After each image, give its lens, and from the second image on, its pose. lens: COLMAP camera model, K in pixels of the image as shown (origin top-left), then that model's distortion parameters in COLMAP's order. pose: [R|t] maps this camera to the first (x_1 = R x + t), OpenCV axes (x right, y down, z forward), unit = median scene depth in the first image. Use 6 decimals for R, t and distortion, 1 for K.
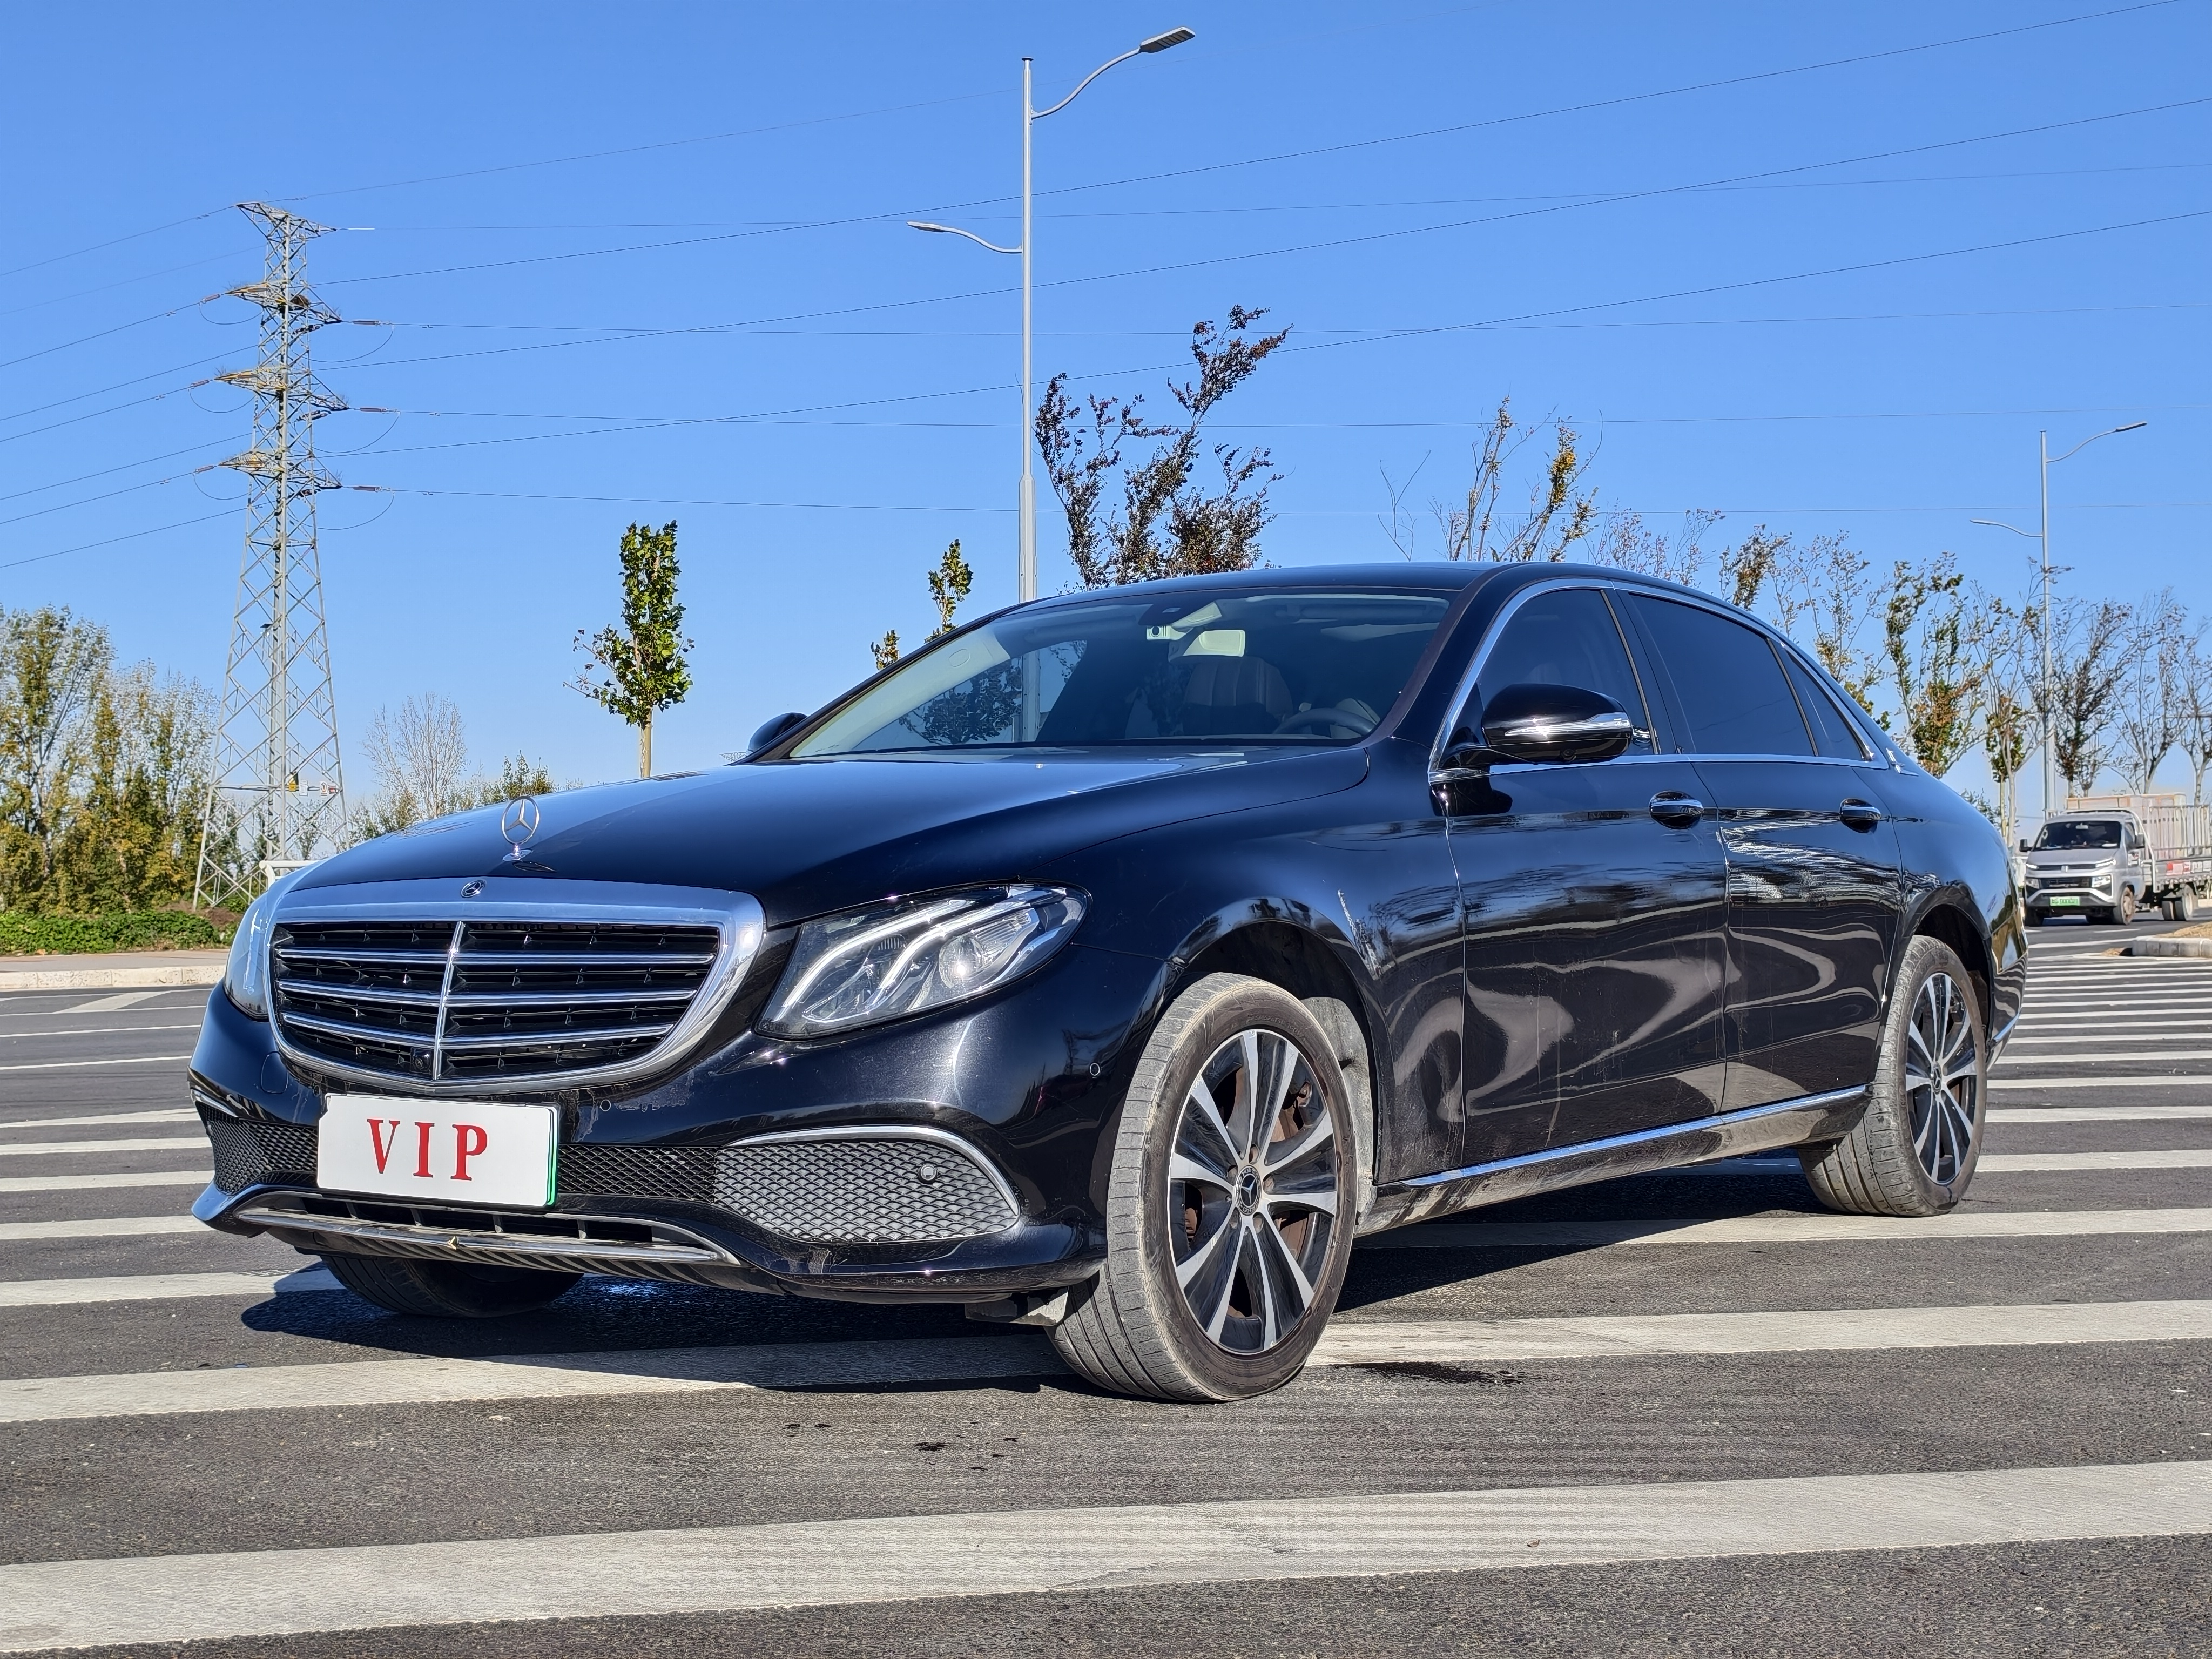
lens RADIAL K [[3111.9, 0, 1106.0], [0, 3111.9, 829.5], [0, 0, 1]] dist [0.029490, -0.023633]
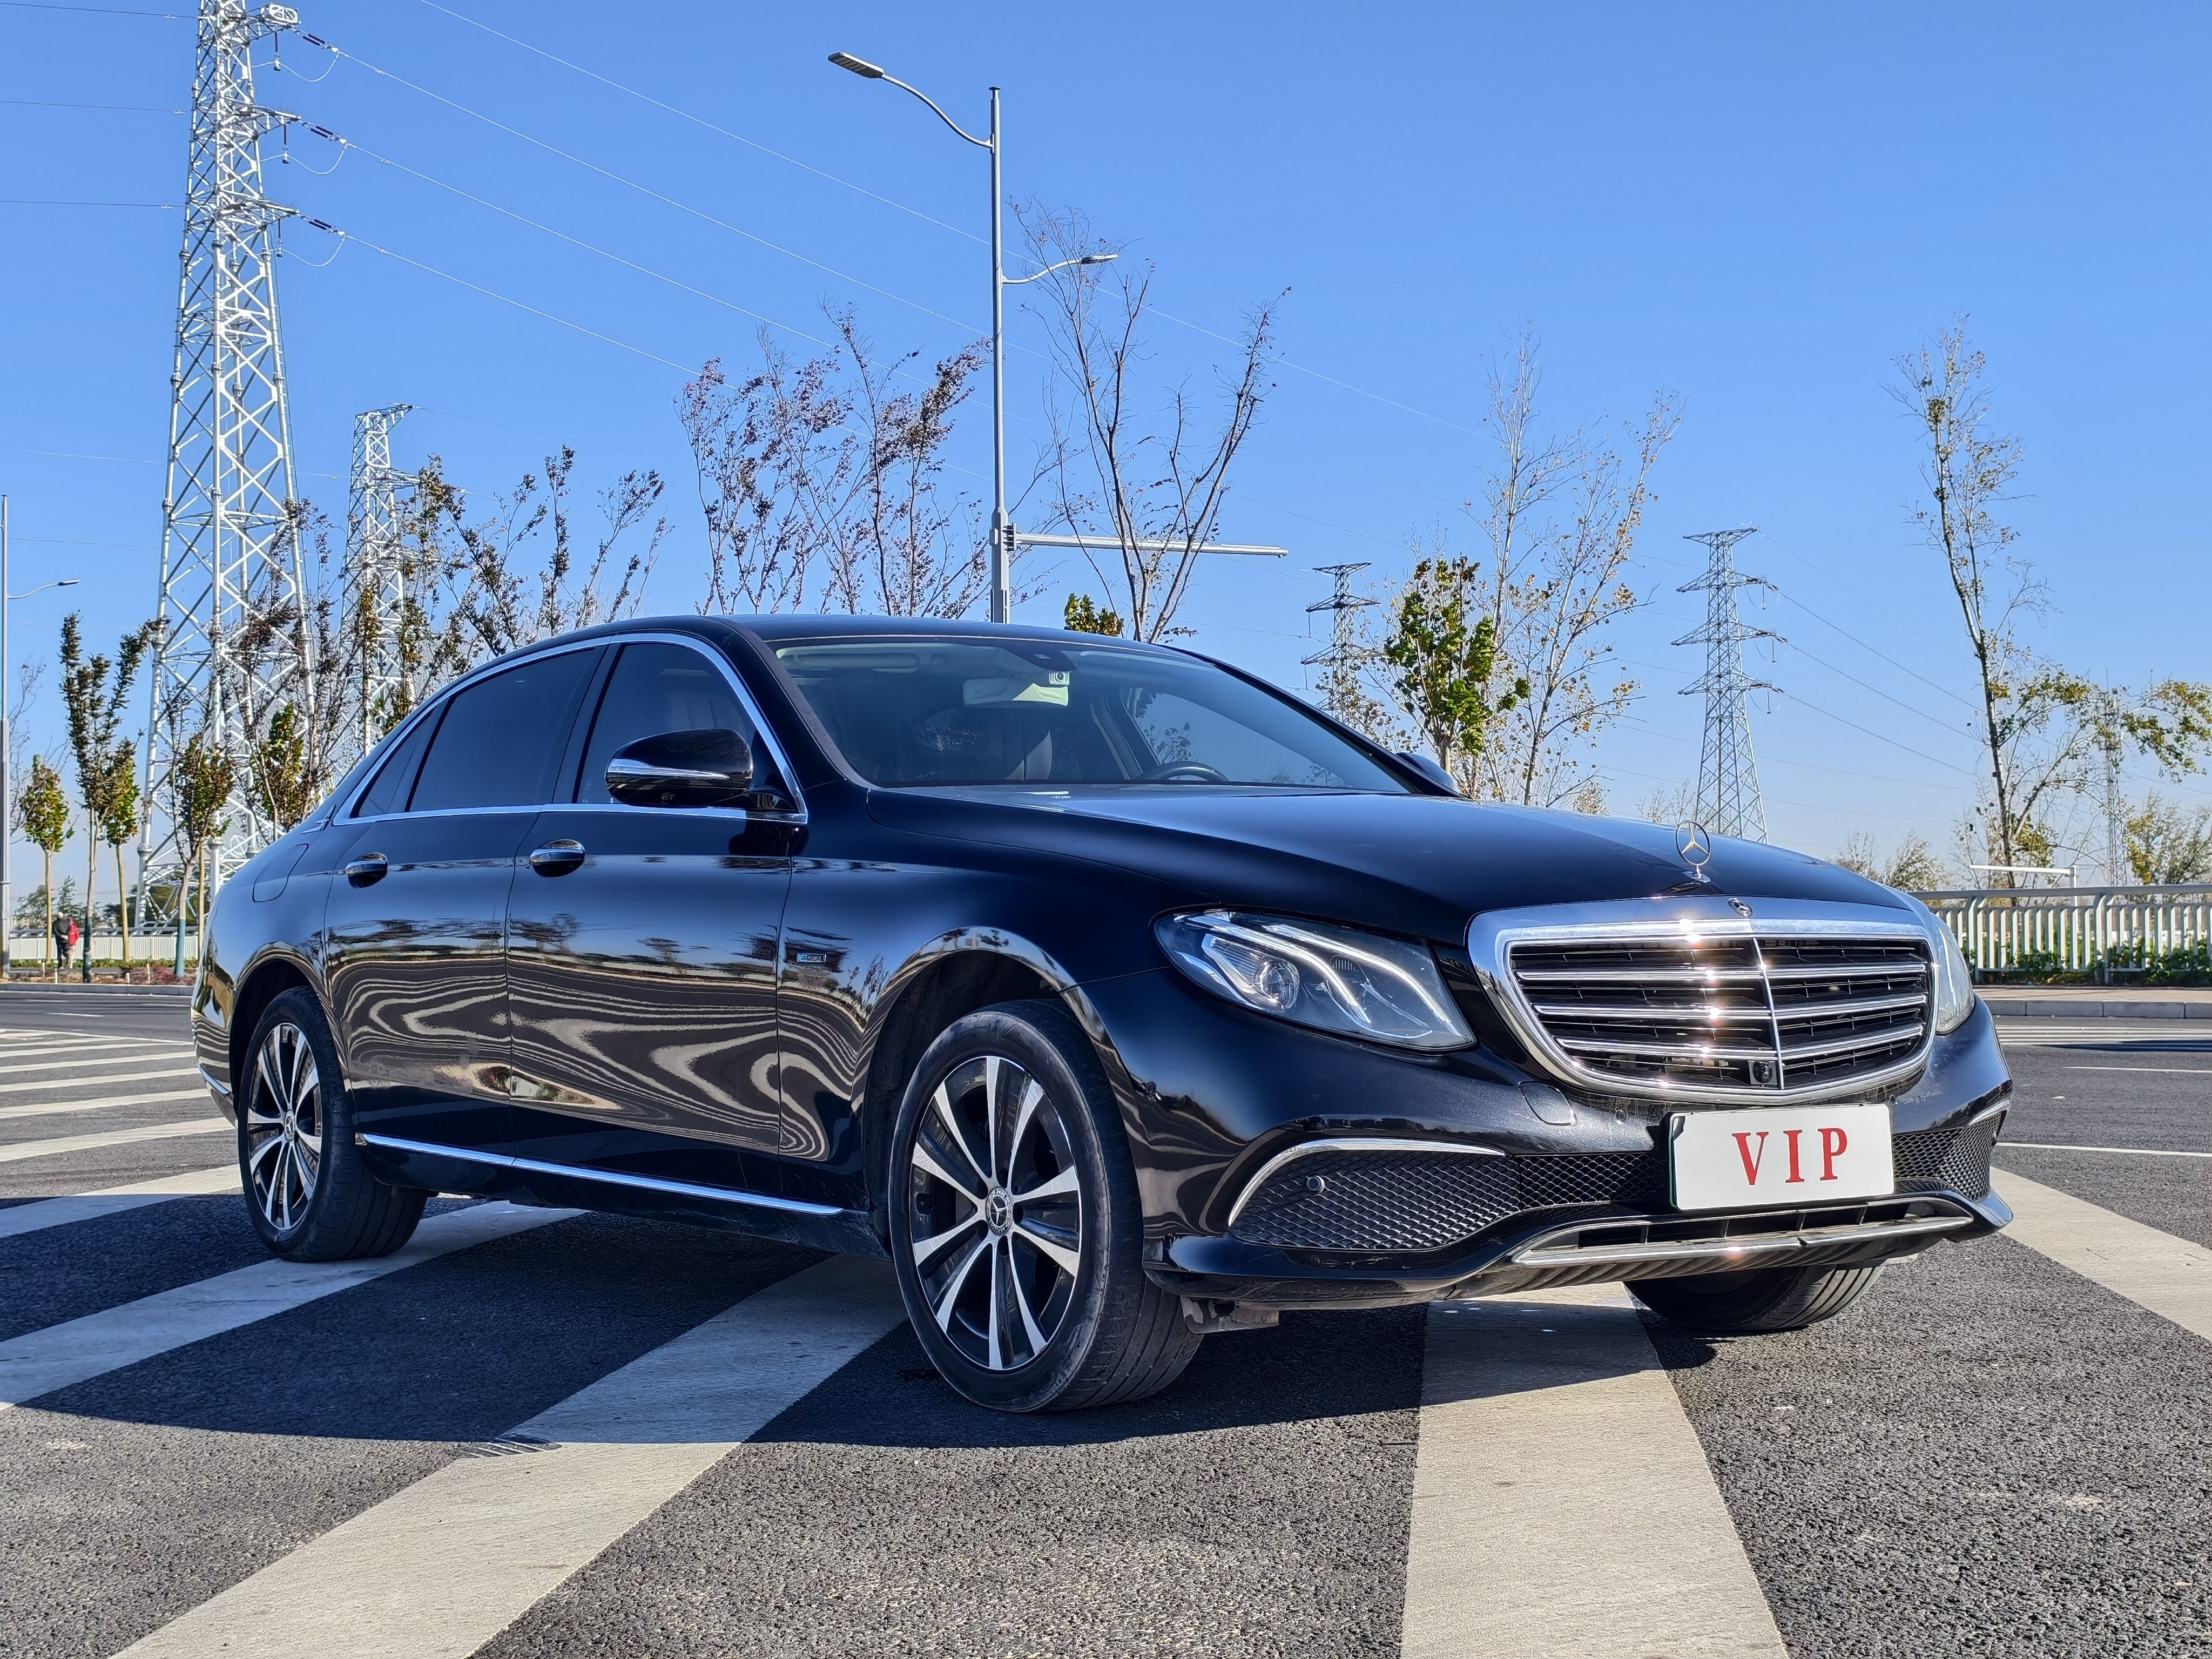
lens RADIAL K [[3111.9, 0, 1106.0], [0, 3111.9, 829.5], [0, 0, 1]] dist [0.029490, -0.023633]
pose [[0.350265, 0.033848, 0.936039, -1.272585], [-0.003856, 0.999390, -0.034695, 0.030149], [-0.936643, 0.008543, 0.350182, 0.842535]]
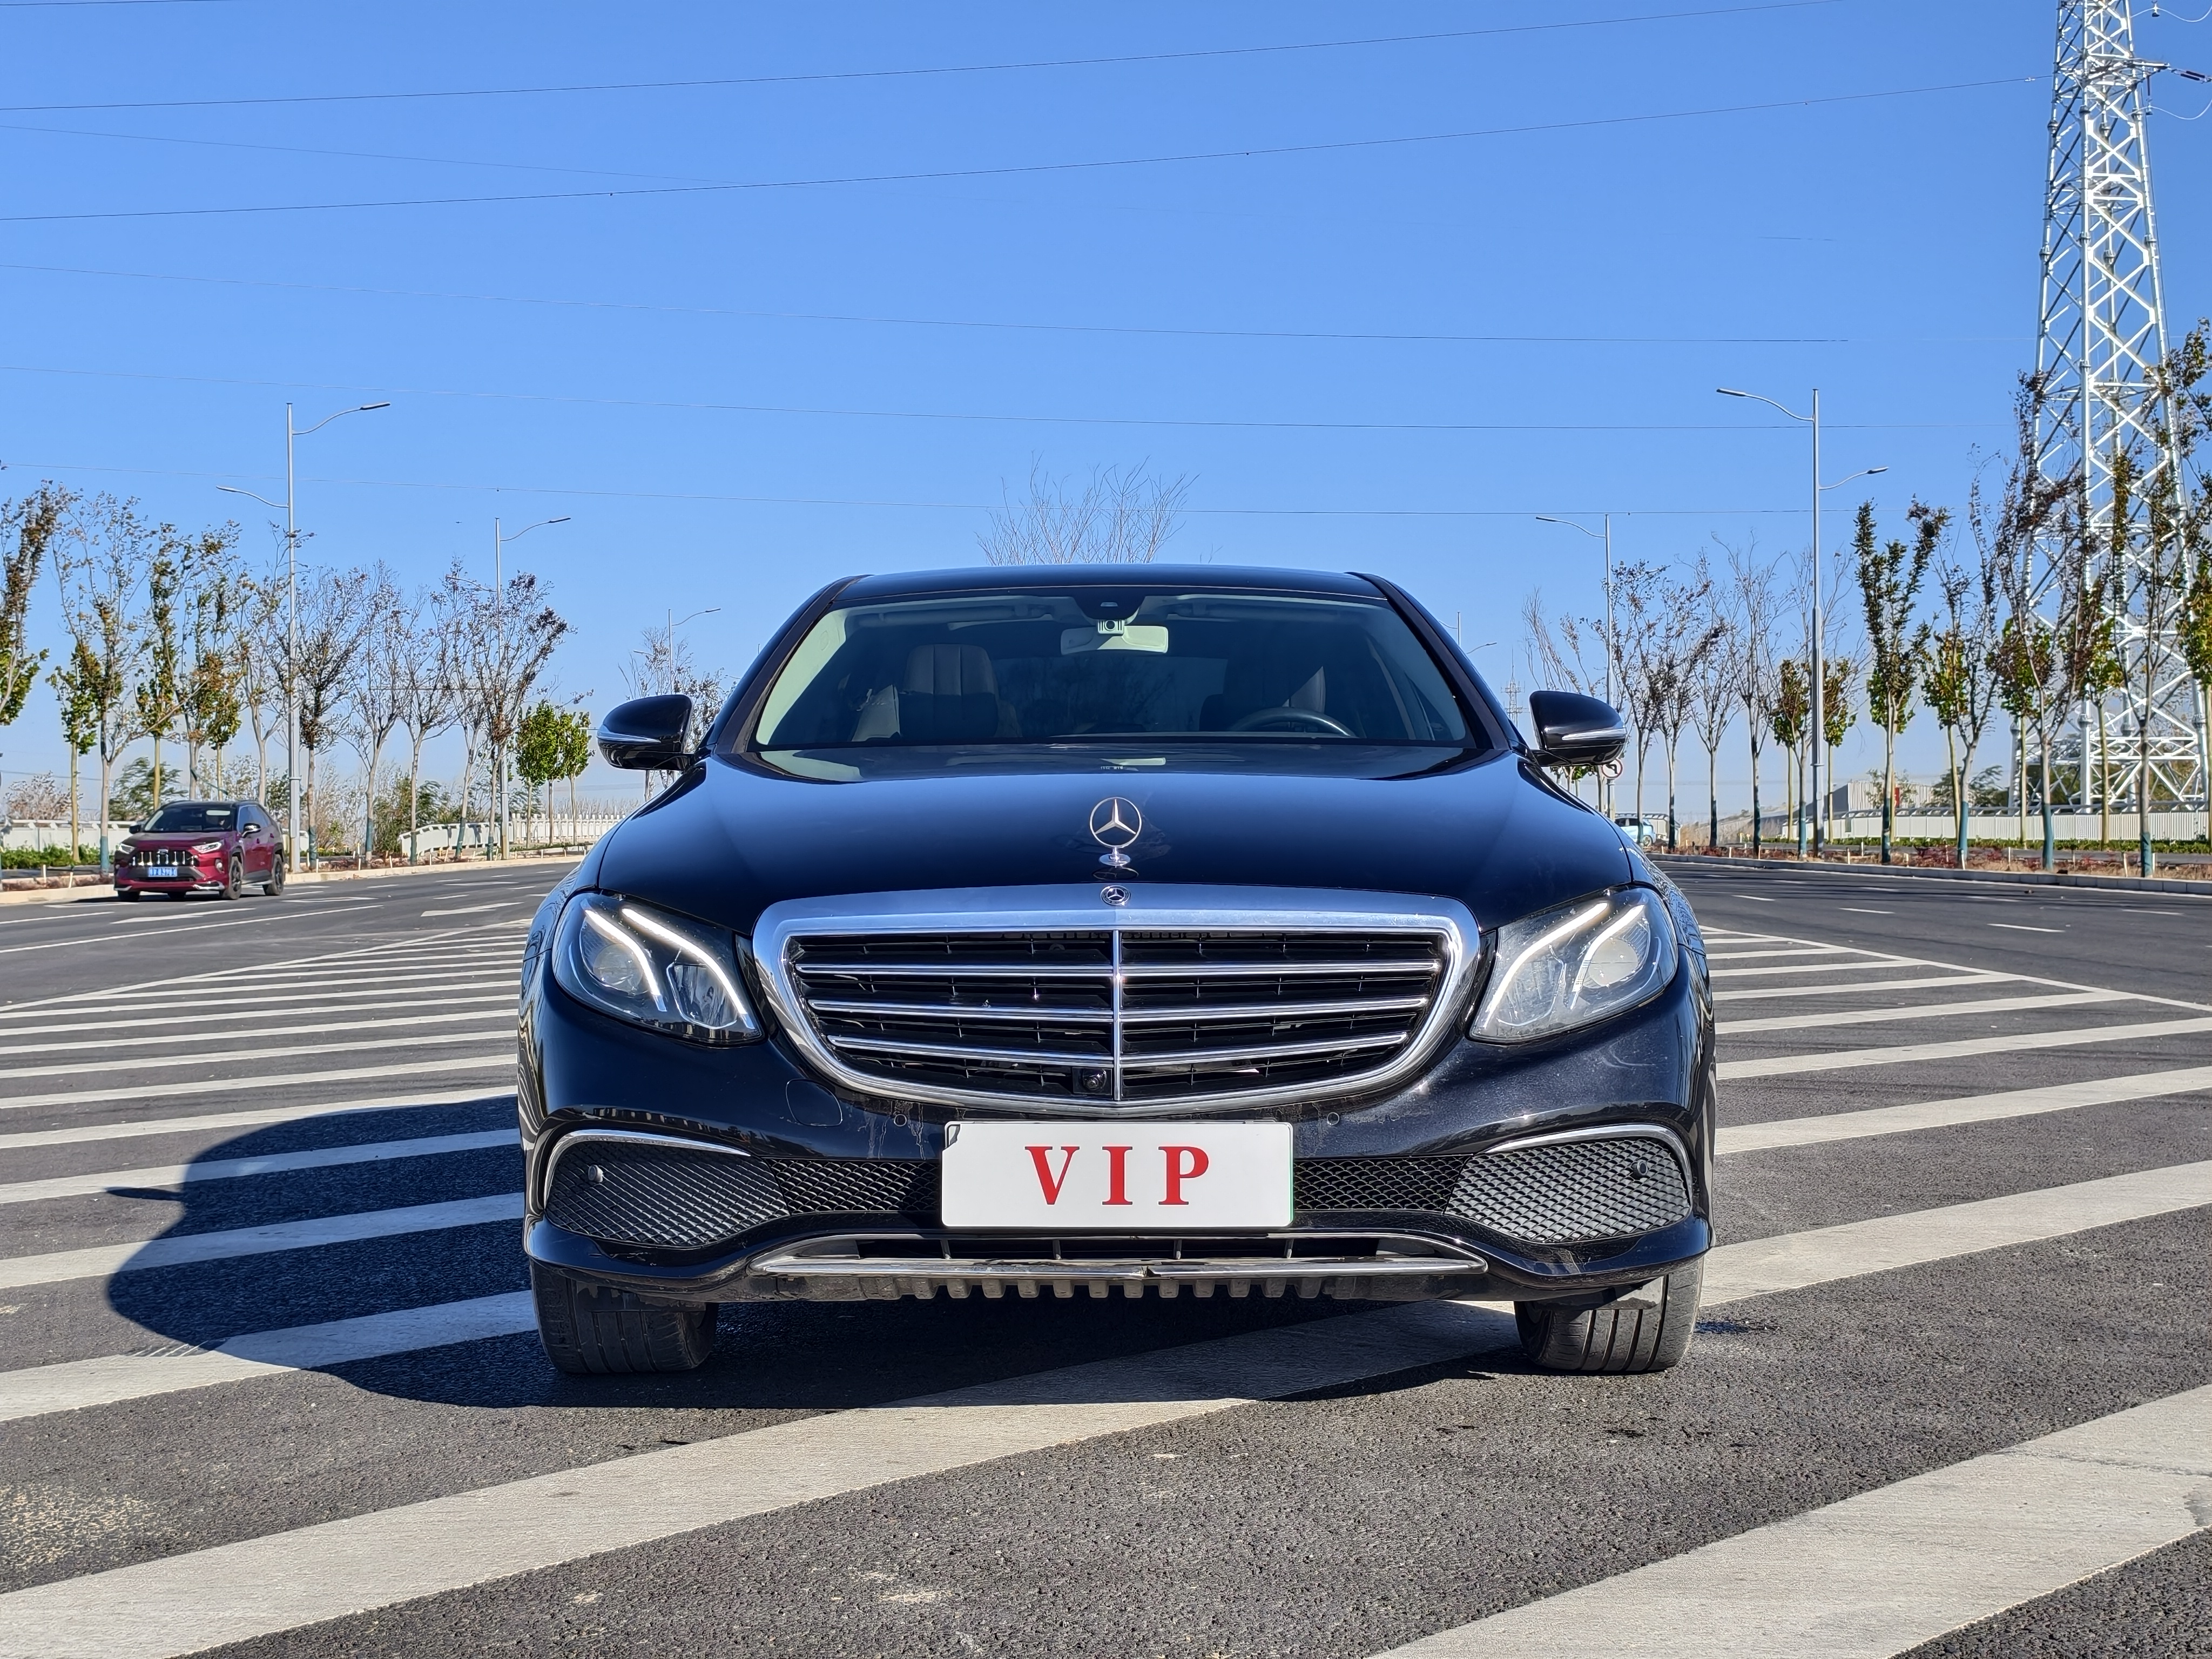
lens RADIAL K [[3111.9, 0, 1106.0], [0, 3111.9, 829.5], [0, 0, 1]] dist [0.029490, -0.023633]
pose [[0.832032, 0.000065, 0.554728, -0.734779], [-0.006323, 0.999936, 0.009367, -0.009970], [-0.554692, -0.011301, 0.831979, 0.223429]]
